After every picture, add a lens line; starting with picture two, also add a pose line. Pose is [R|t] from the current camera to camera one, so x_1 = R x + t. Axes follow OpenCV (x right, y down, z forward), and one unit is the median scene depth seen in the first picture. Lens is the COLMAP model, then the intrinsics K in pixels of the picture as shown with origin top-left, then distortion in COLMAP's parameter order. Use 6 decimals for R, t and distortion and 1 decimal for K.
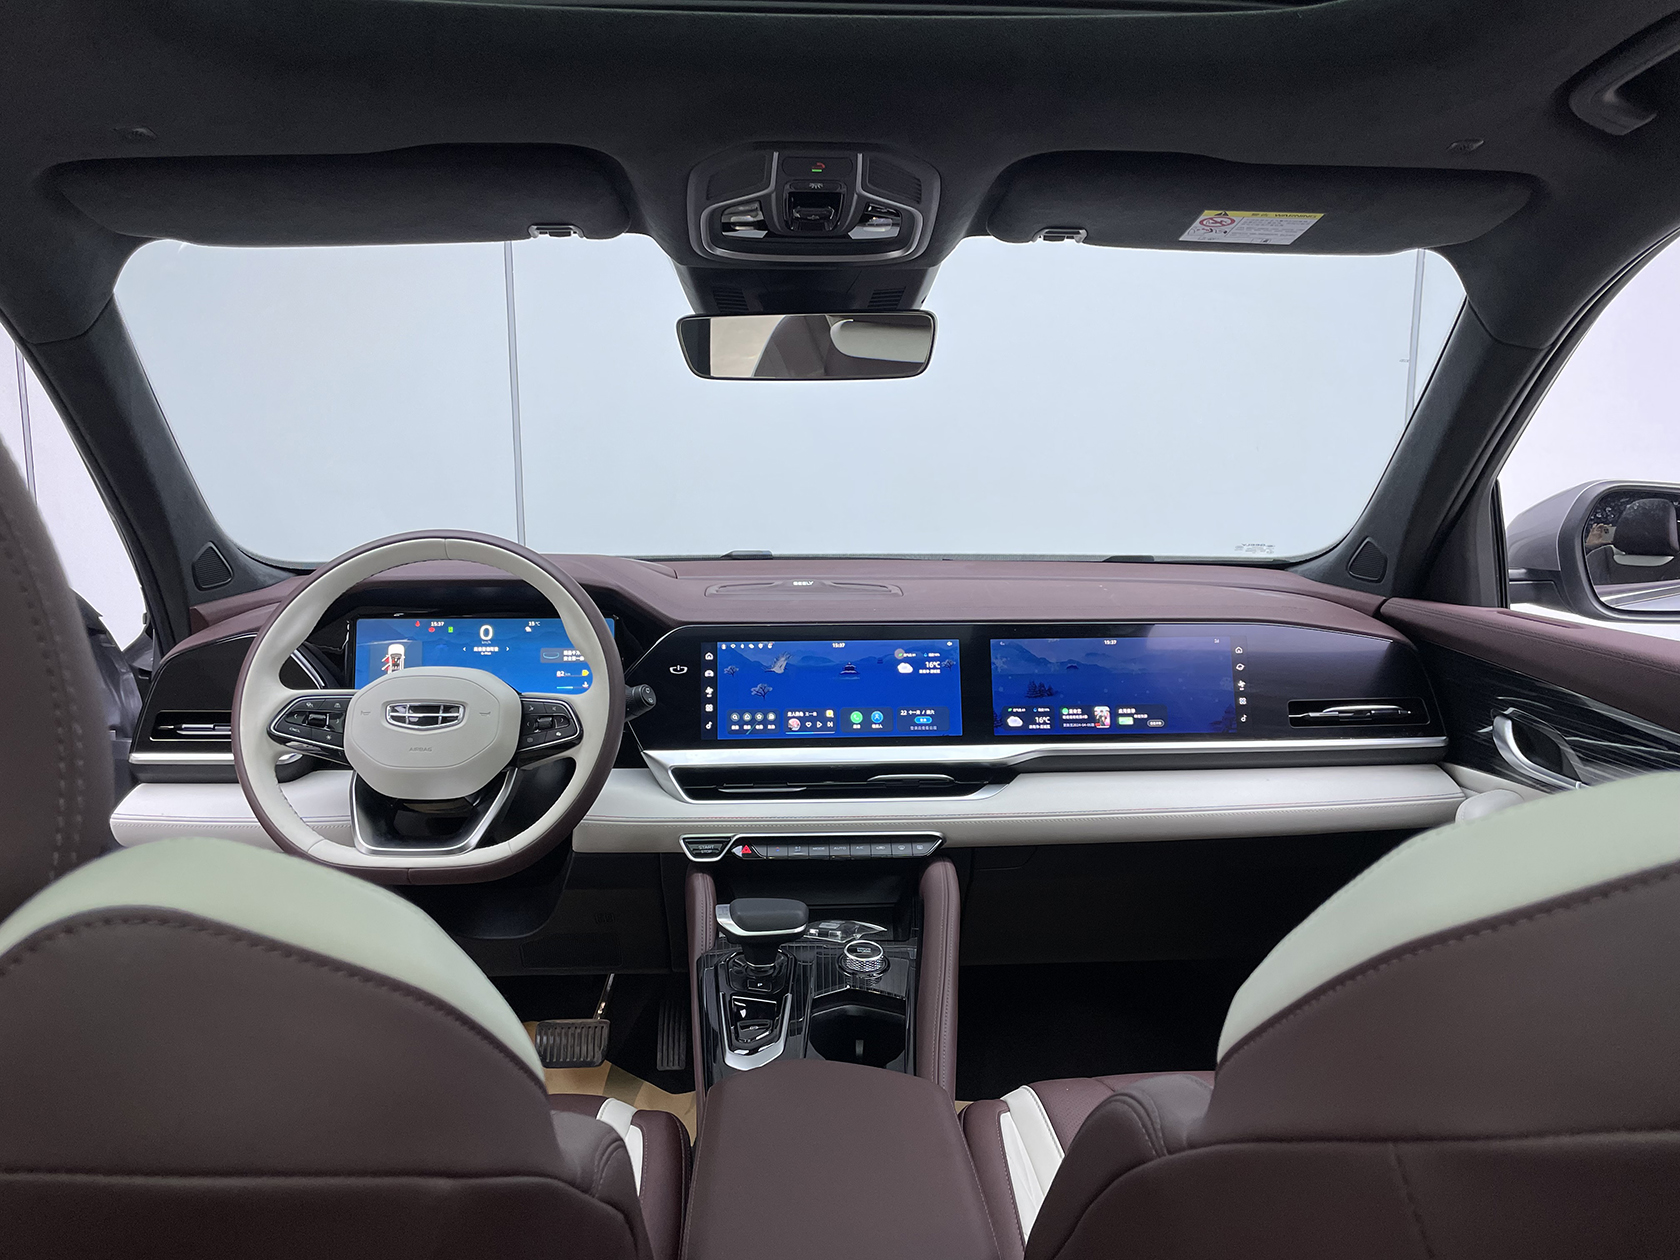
lens RADIAL K [[1279.3, 0, 849.7], [0, 1279.3, 642.0], [0, 0, 1]] dist [0.114872, -0.187258]
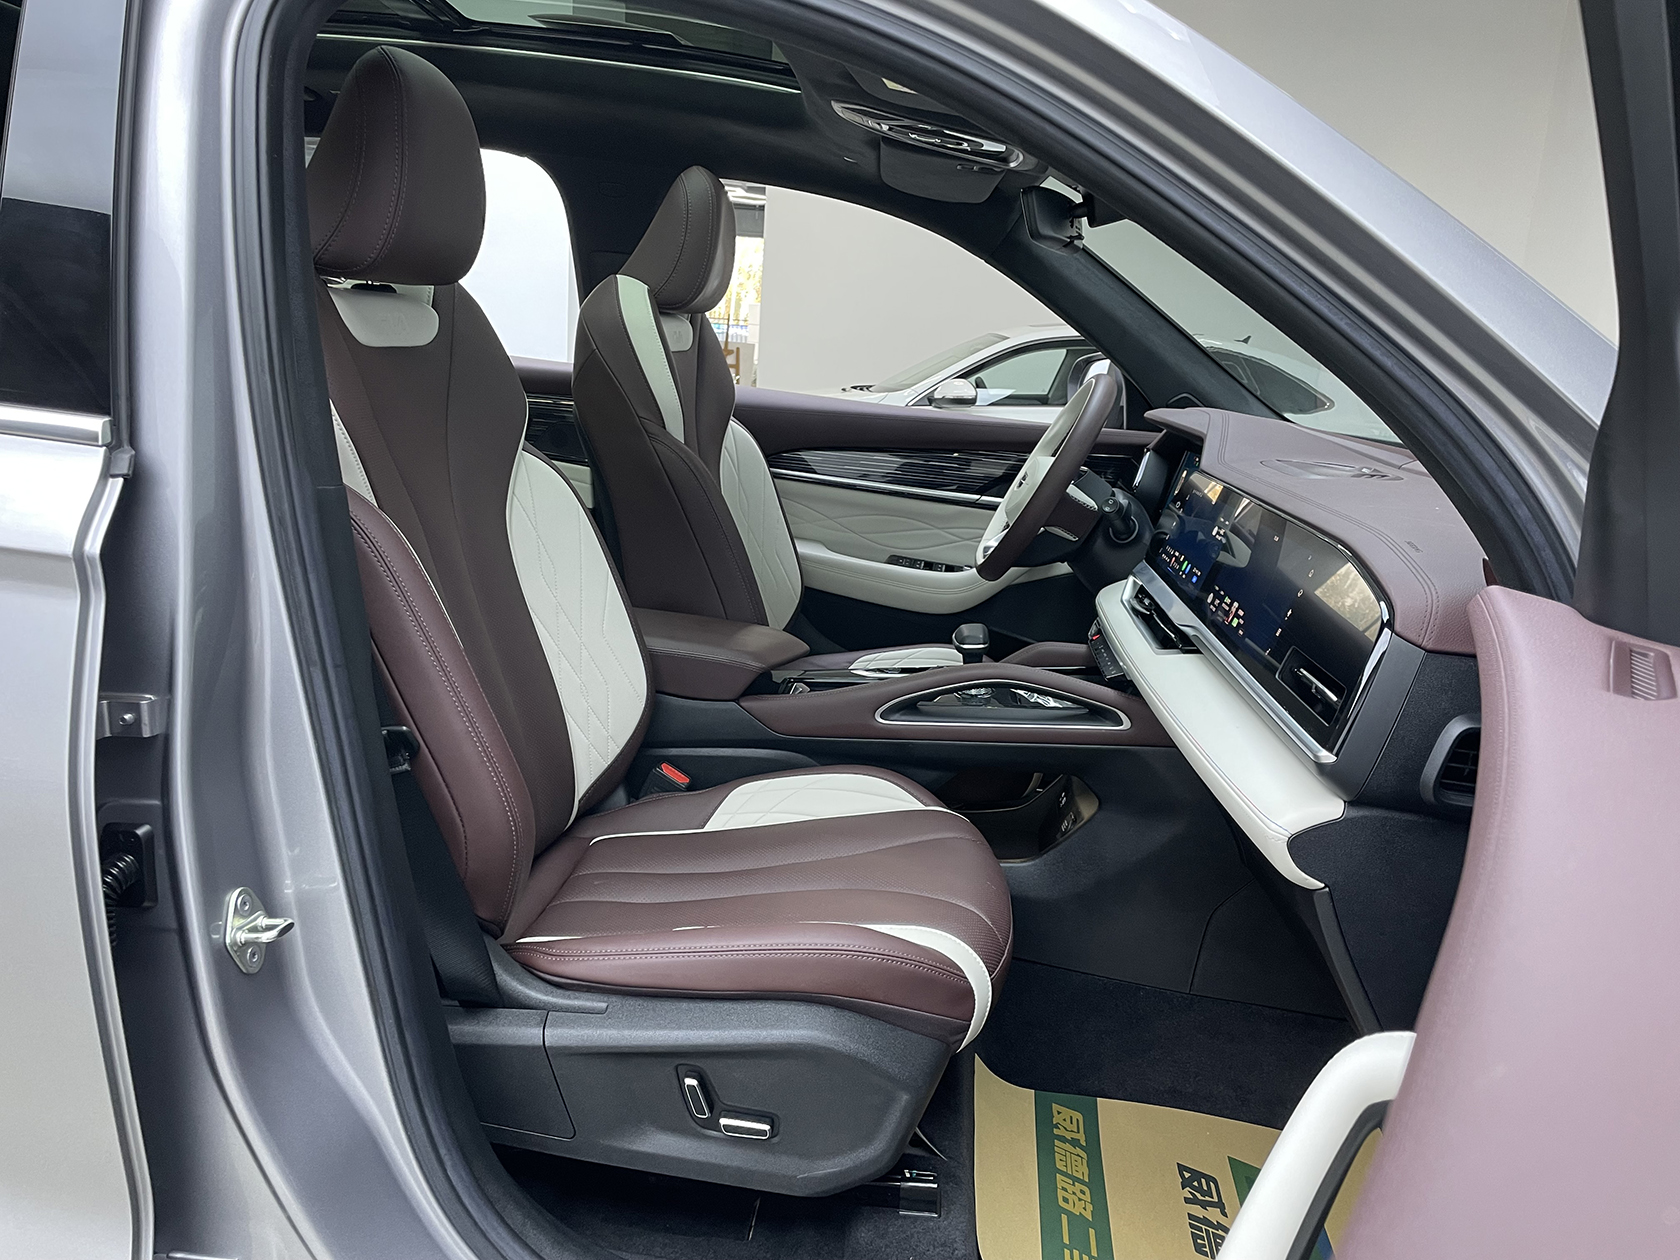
lens RADIAL K [[1275.9, 0, 837.9], [0, 1275.9, 656.1], [0, 0, 1]] dist [0.106501, -0.139232]
pose [[-0.141171, 0.226214, -0.963793, 1.118739], [-0.232249, 0.938806, 0.254368, -0.078738], [0.962357, 0.259750, -0.079994, 0.823387]]
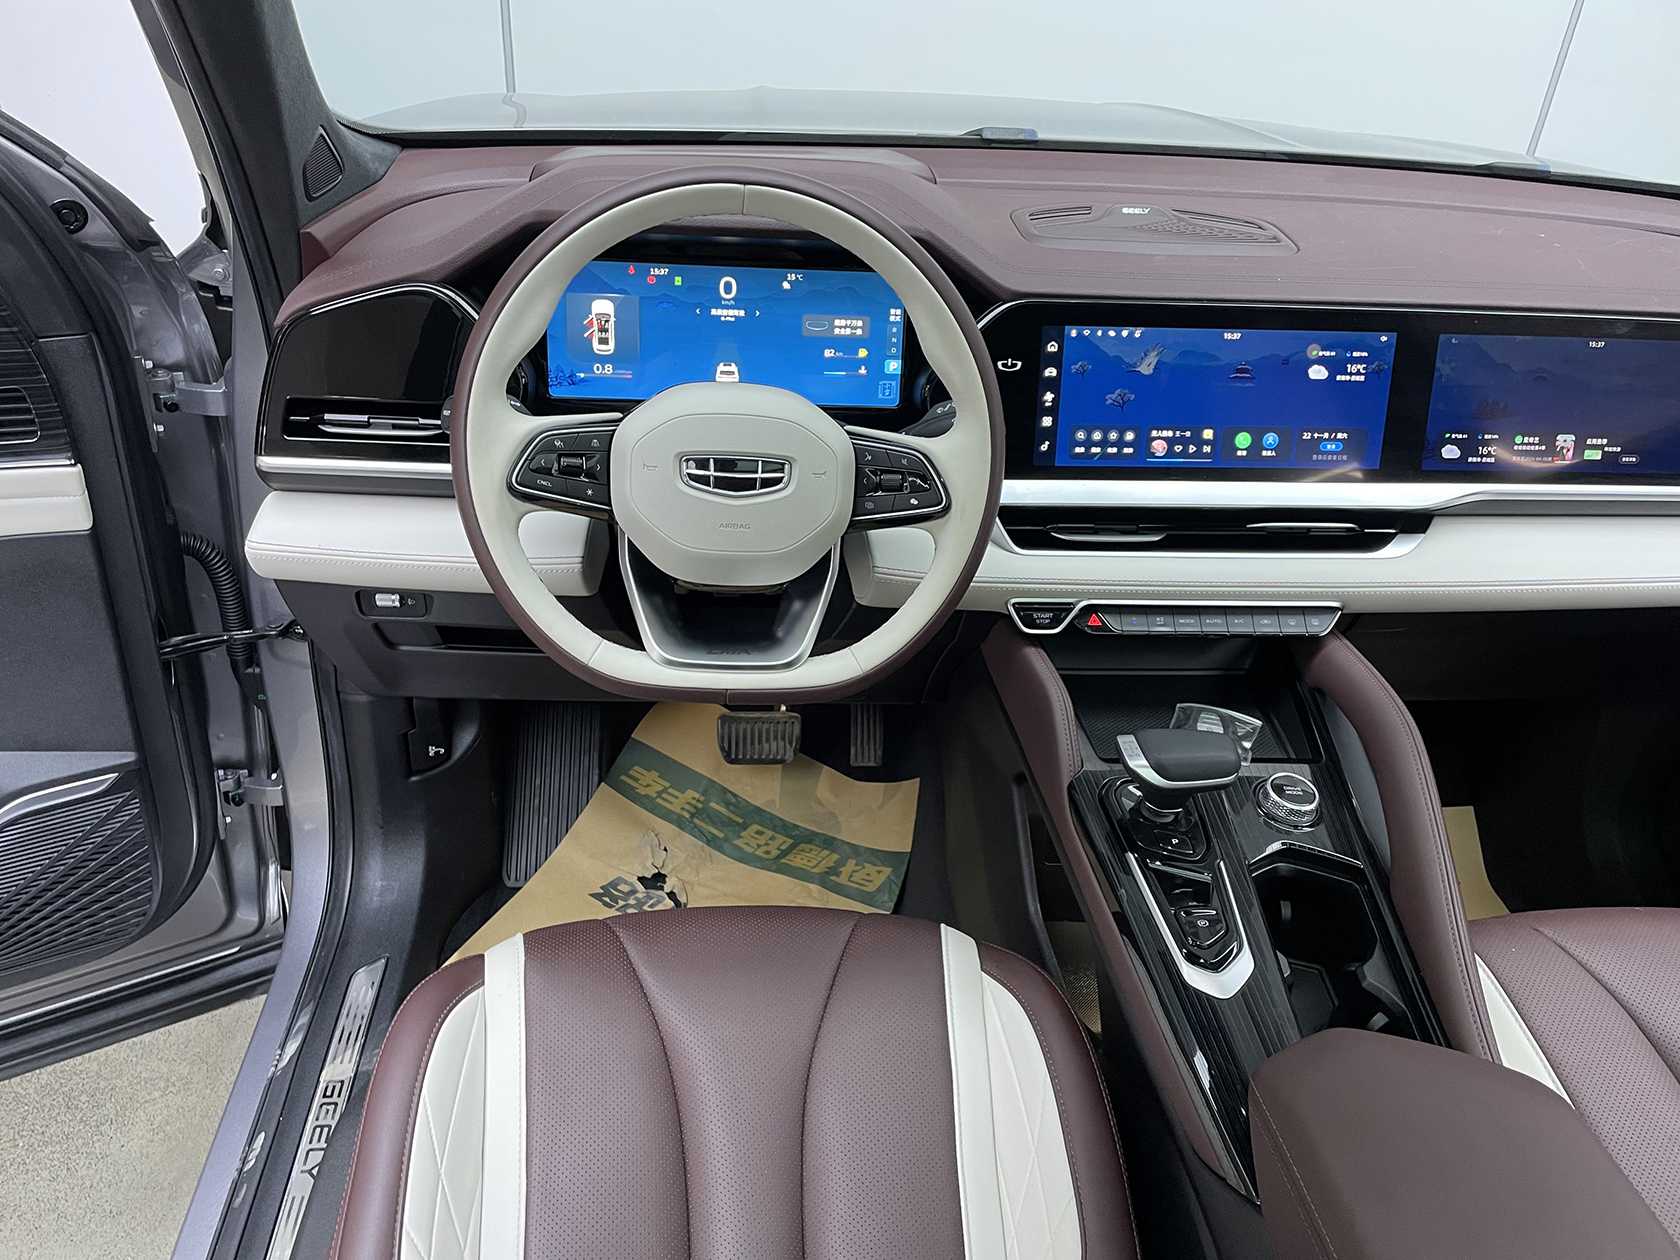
lens RADIAL K [[1280.2, 0, 830.9], [0, 1280.2, 651.1], [0, 0, 1]] dist [0.099522, -0.144089]
pose [[0.997666, 0.032660, 0.059969, -0.269852], [-0.054064, 0.914253, 0.401519, -0.114917], [-0.041713, -0.403824, 0.913885, 0.285967]]
